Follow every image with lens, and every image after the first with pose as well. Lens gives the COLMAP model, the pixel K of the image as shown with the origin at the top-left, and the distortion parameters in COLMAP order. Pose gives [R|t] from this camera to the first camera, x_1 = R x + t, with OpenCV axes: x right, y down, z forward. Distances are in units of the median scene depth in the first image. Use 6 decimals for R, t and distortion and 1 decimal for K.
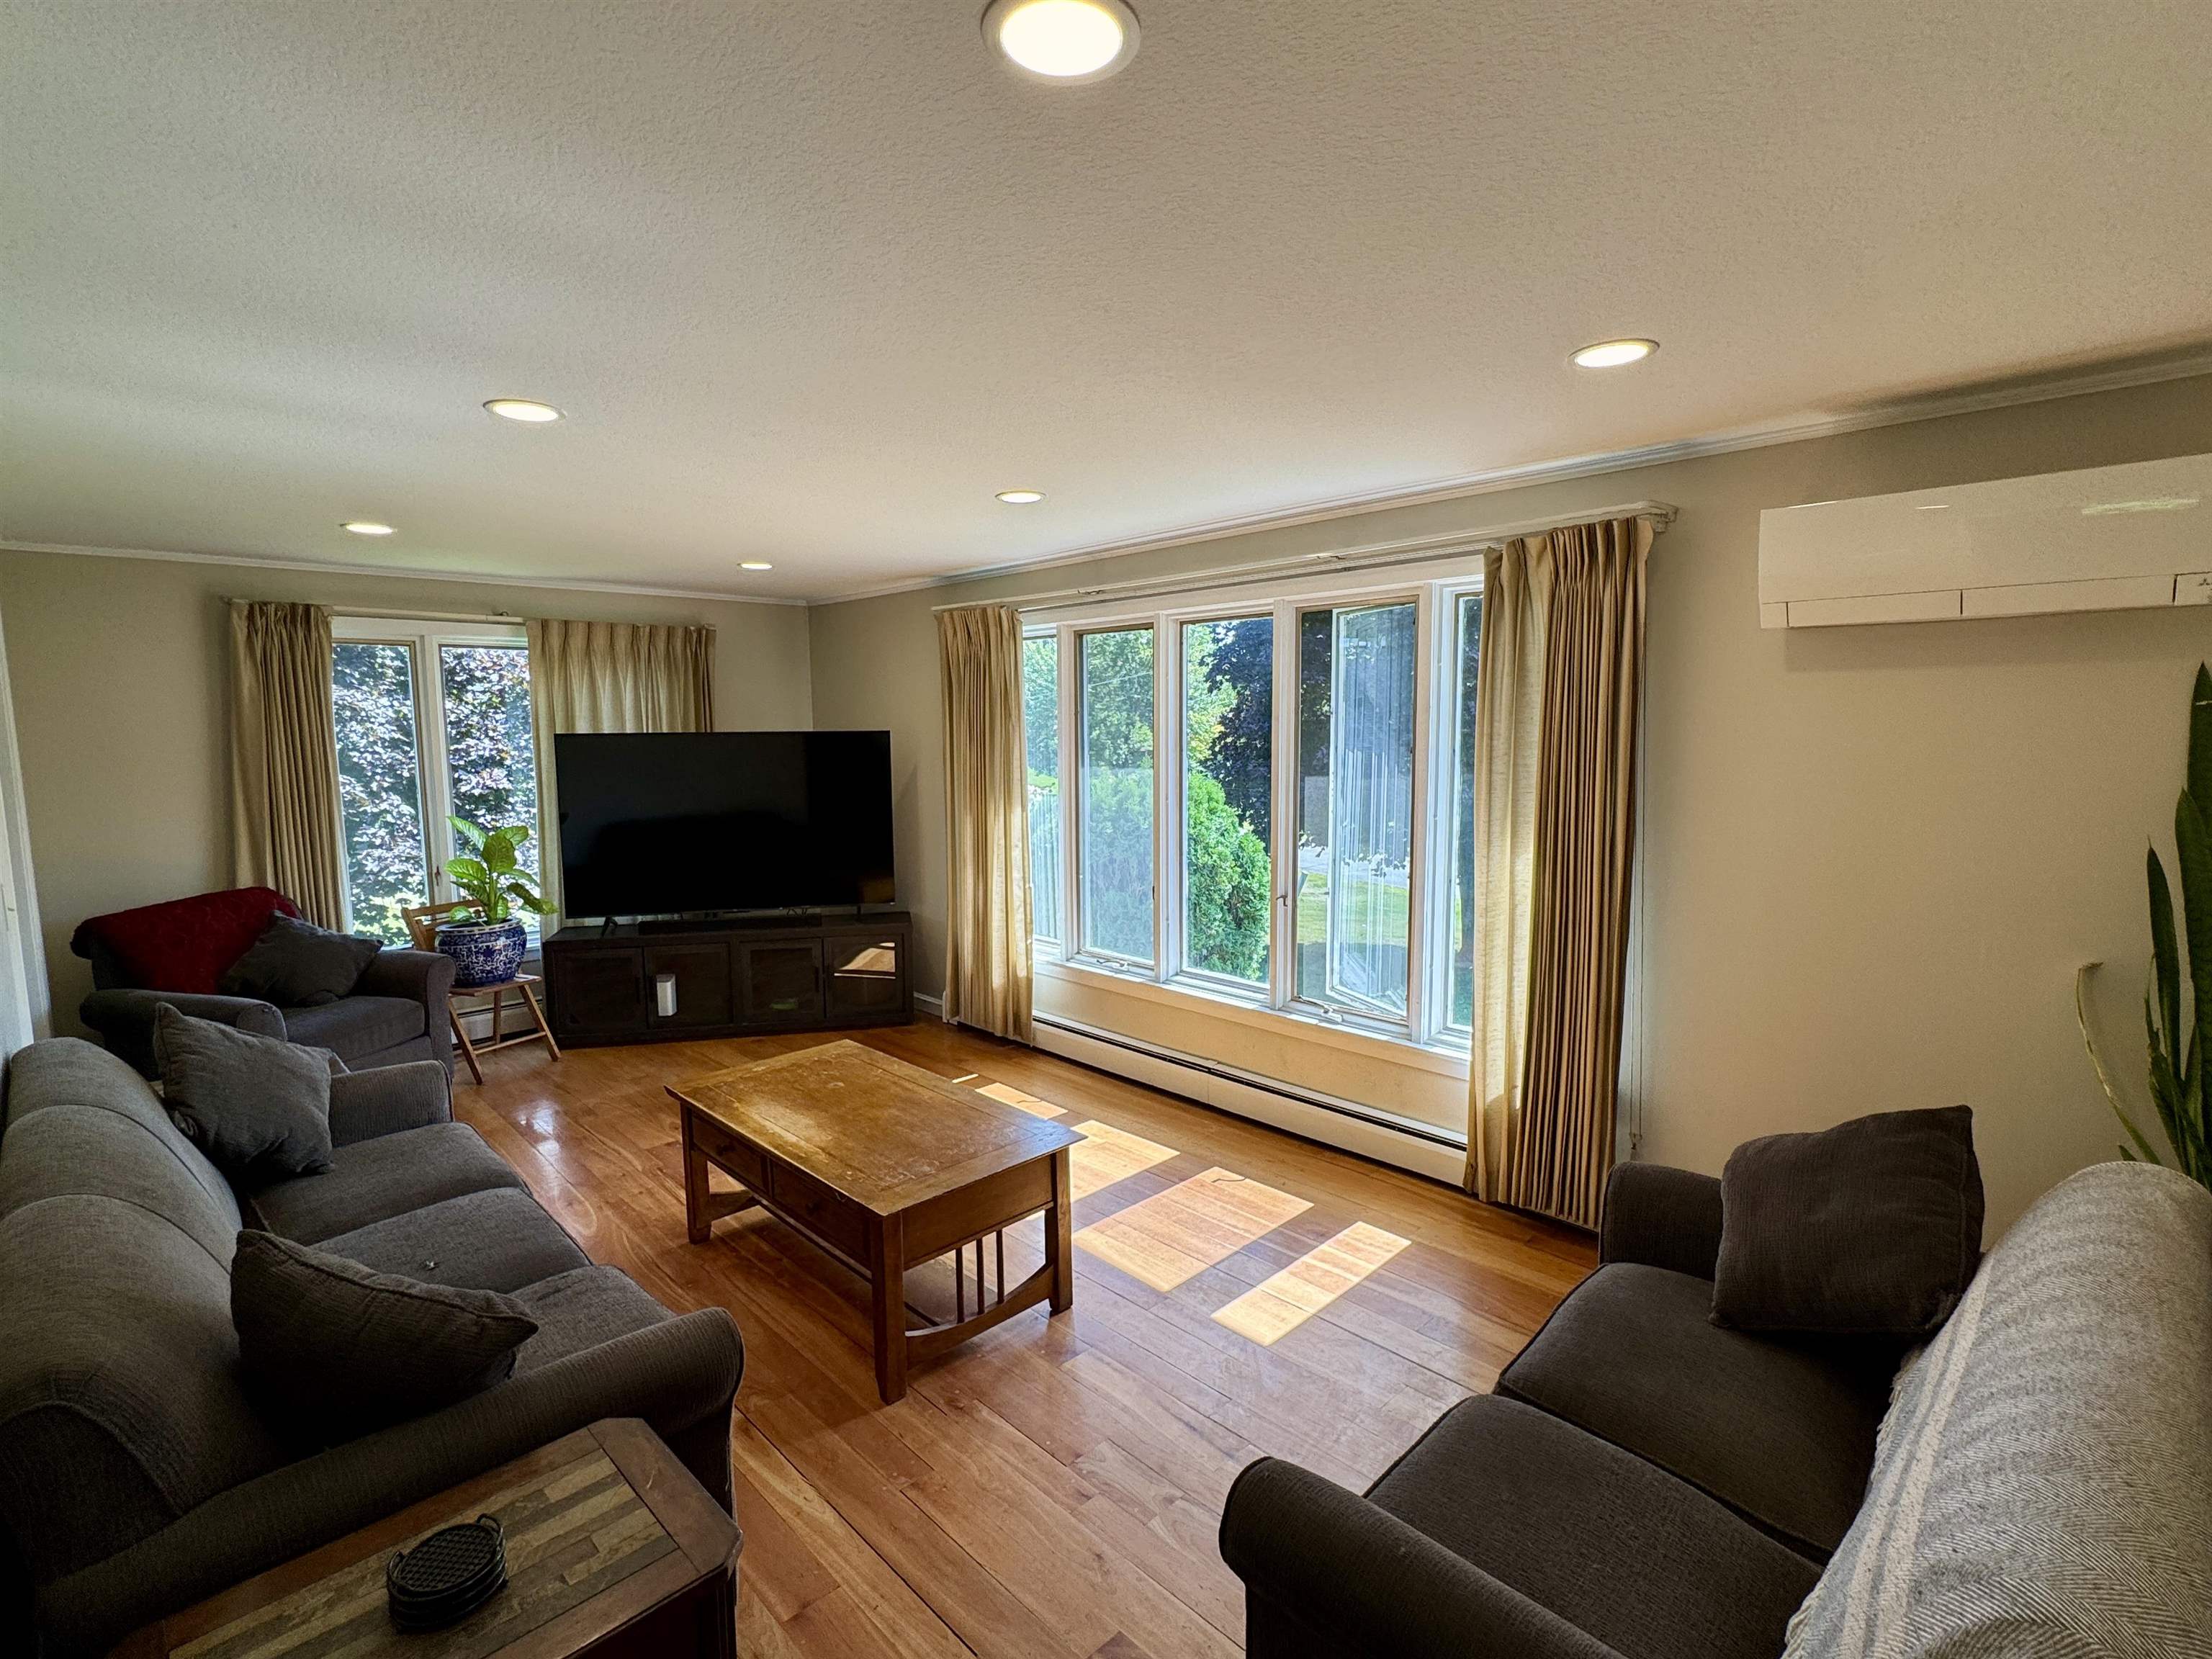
lens RADIAL K [[1048.3, 0, 1087.4], [0, 1048.3, 822.5], [0, 0, 1]] dist [-0.004850, 0.000669]
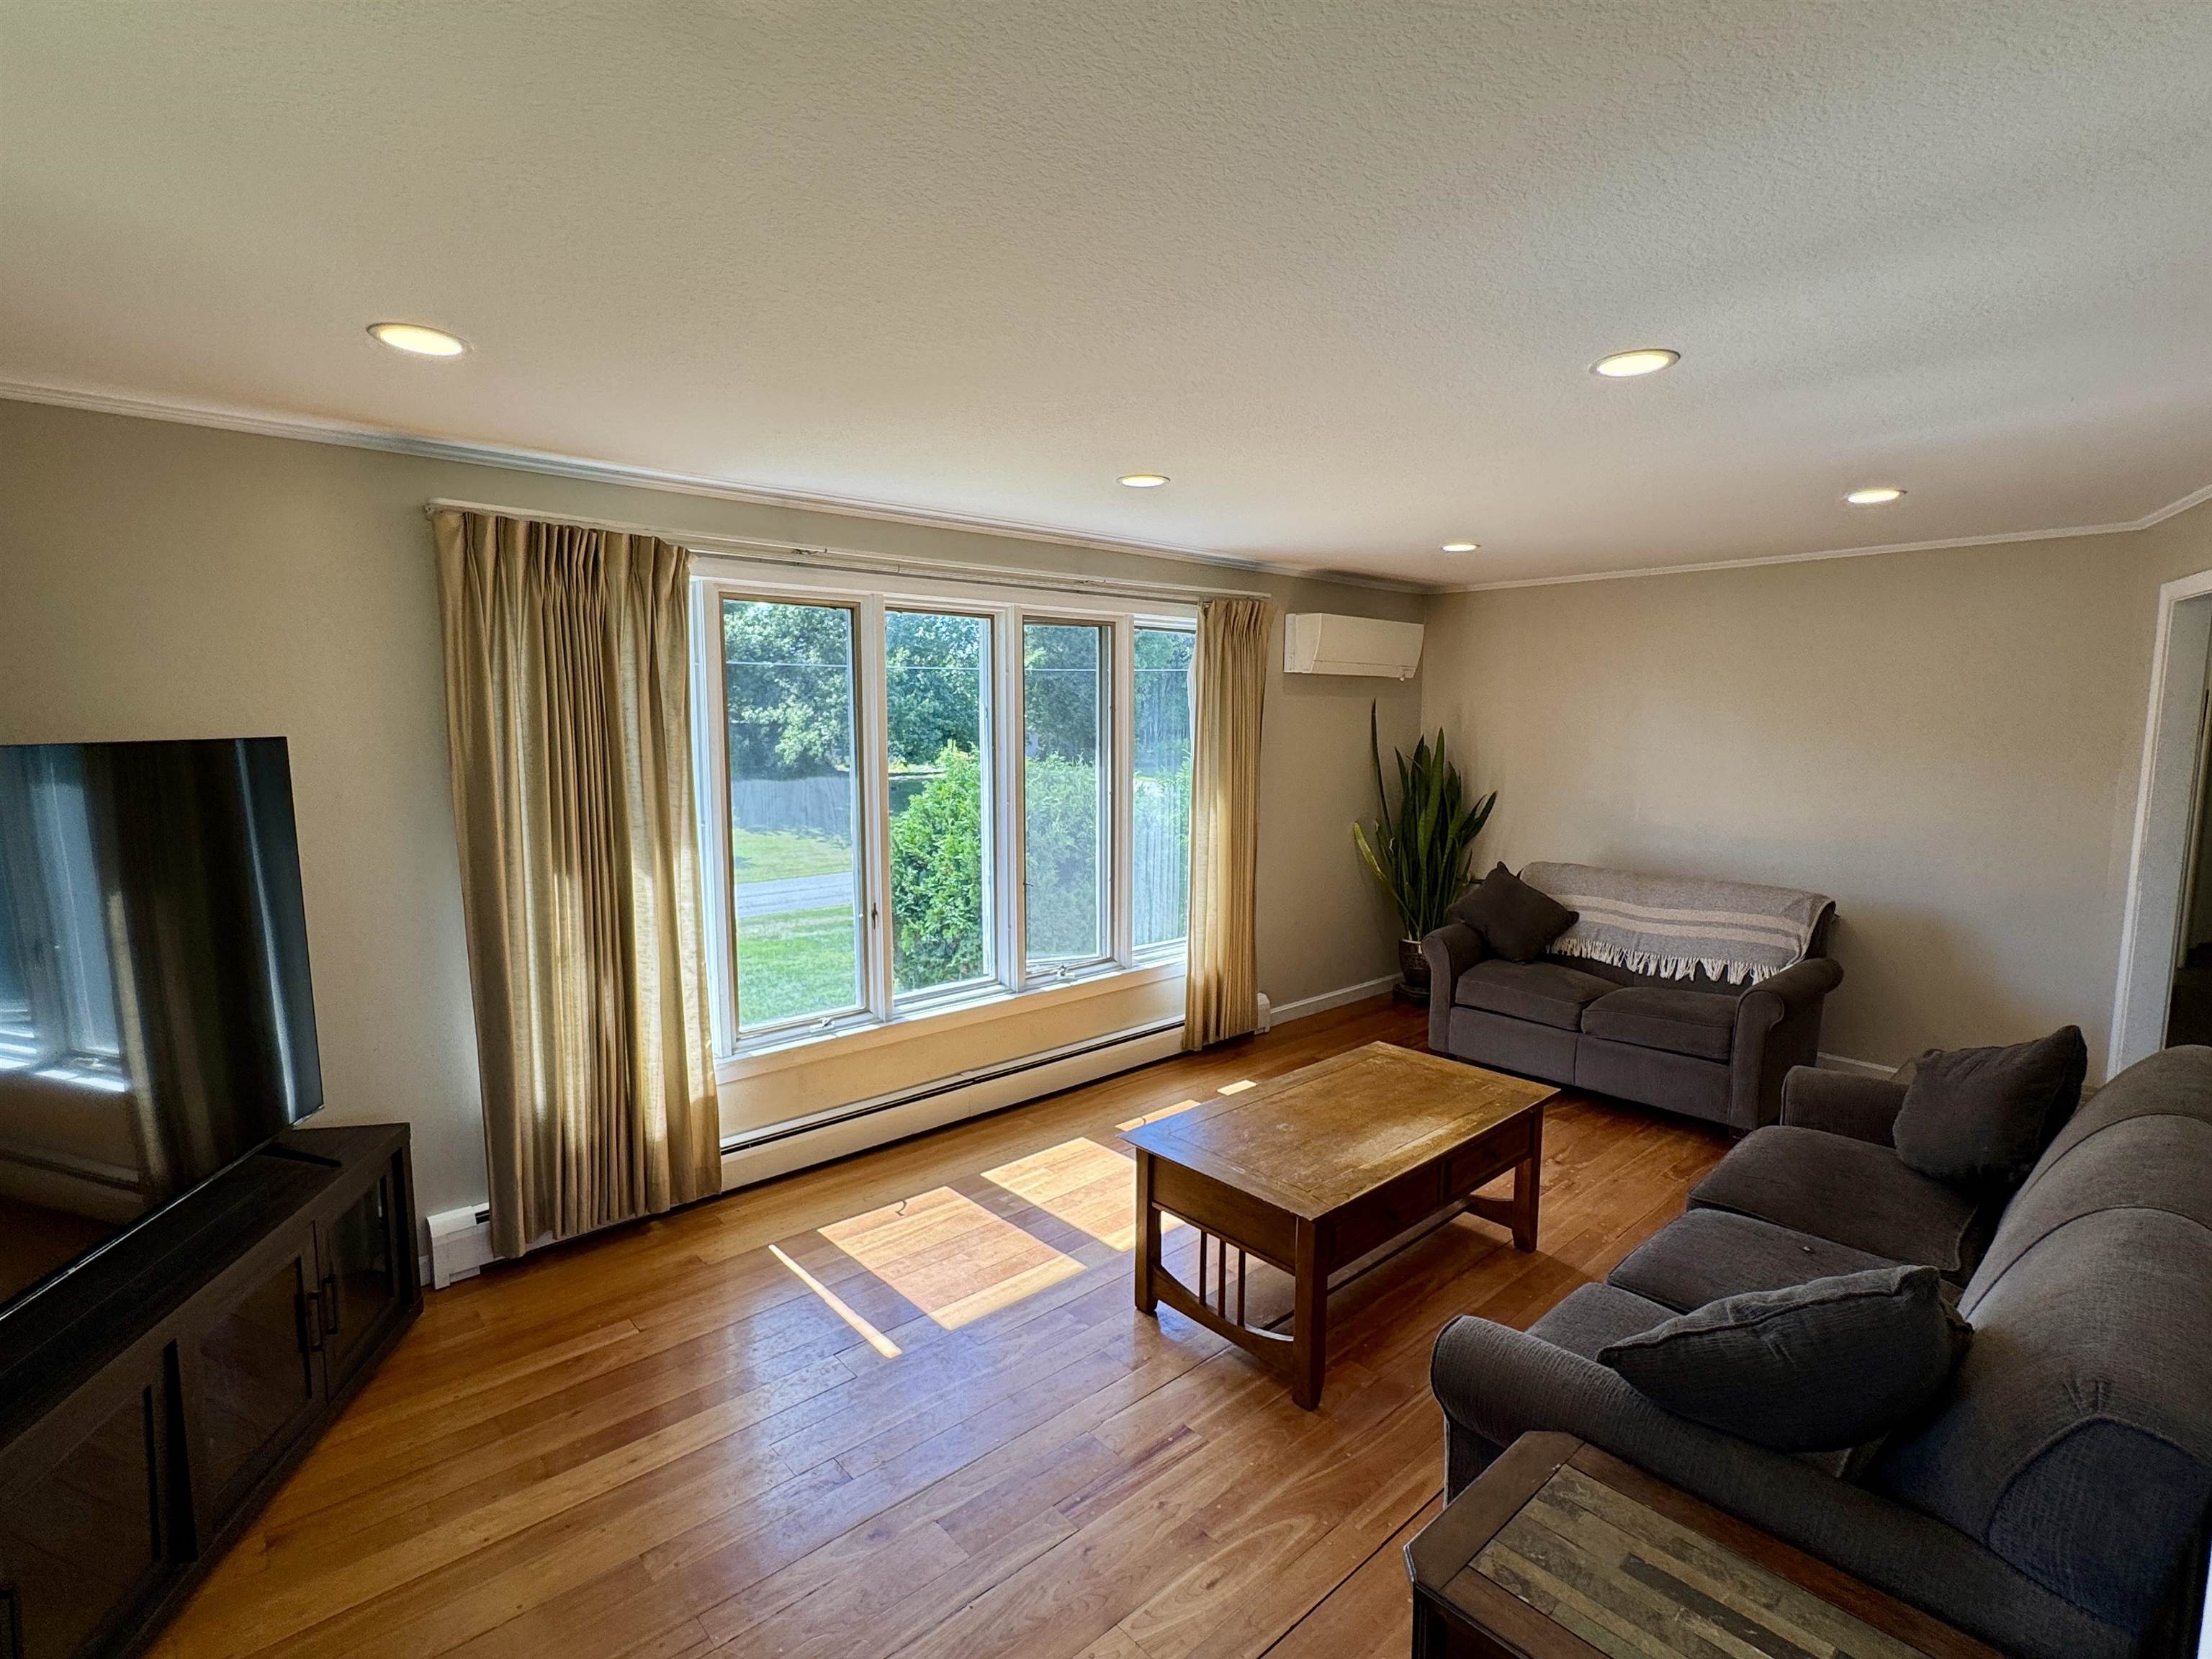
lens RADIAL K [[1048.3, 0, 1086.0], [0, 1048.3, 837.1], [0, 0, 1]] dist [-0.004850, 0.000669]
pose [[0.044642, -0.093824, 0.994587, -0.829890], [0.105774, 0.990428, 0.088684, -0.061769], [-0.993388, 0.101242, 0.054138, 0.832662]]
